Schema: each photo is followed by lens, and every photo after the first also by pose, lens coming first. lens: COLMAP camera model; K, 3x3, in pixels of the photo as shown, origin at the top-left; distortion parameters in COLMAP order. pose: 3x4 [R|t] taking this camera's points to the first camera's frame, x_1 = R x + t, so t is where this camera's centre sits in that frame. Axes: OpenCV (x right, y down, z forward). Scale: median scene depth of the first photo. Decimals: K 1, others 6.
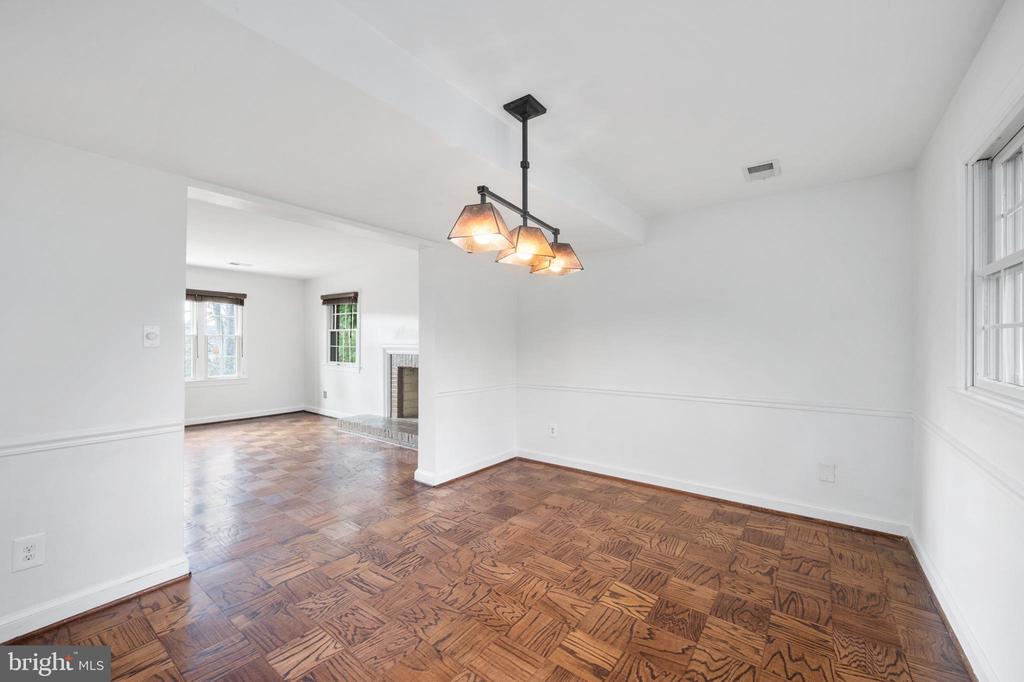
lens RADIAL K [[408.8, 0, 506.8], [0, 408.8, 342.4], [0, 0, 1]] dist [-0.003574, -0.000206]
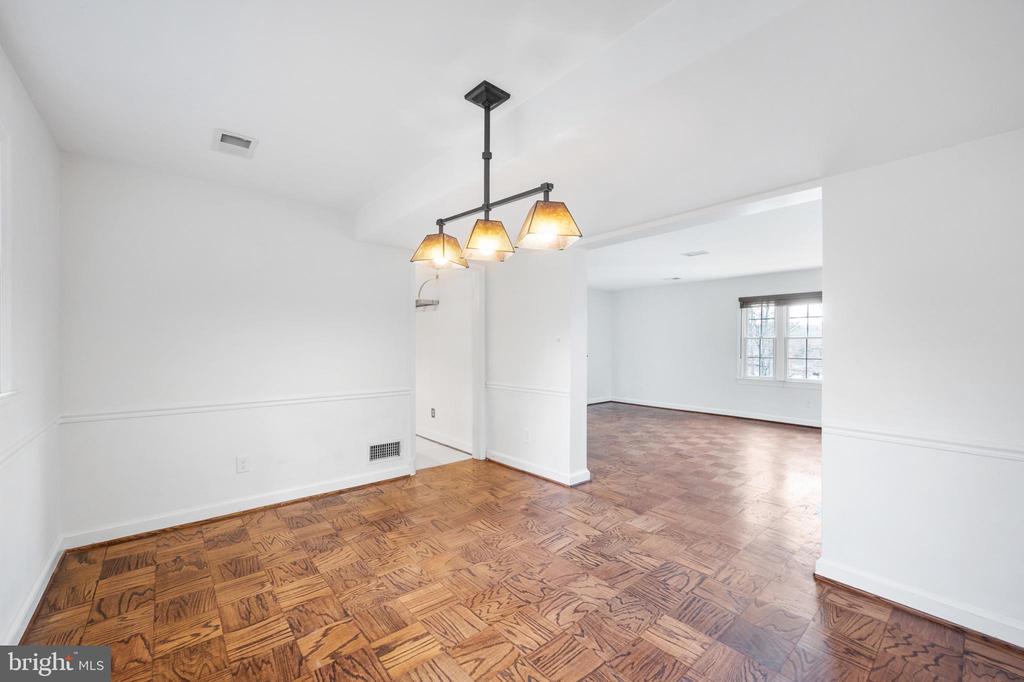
lens RADIAL K [[408.8, 0, 506.8], [0, 408.8, 342.4], [0, 0, 1]] dist [-0.003574, -0.000206]
pose [[-0.207169, -0.003908, -0.978297, 0.865223], [-0.004384, 0.999986, -0.003066, 0.006544], [0.978295, 0.003653, -0.207183, 1.101790]]
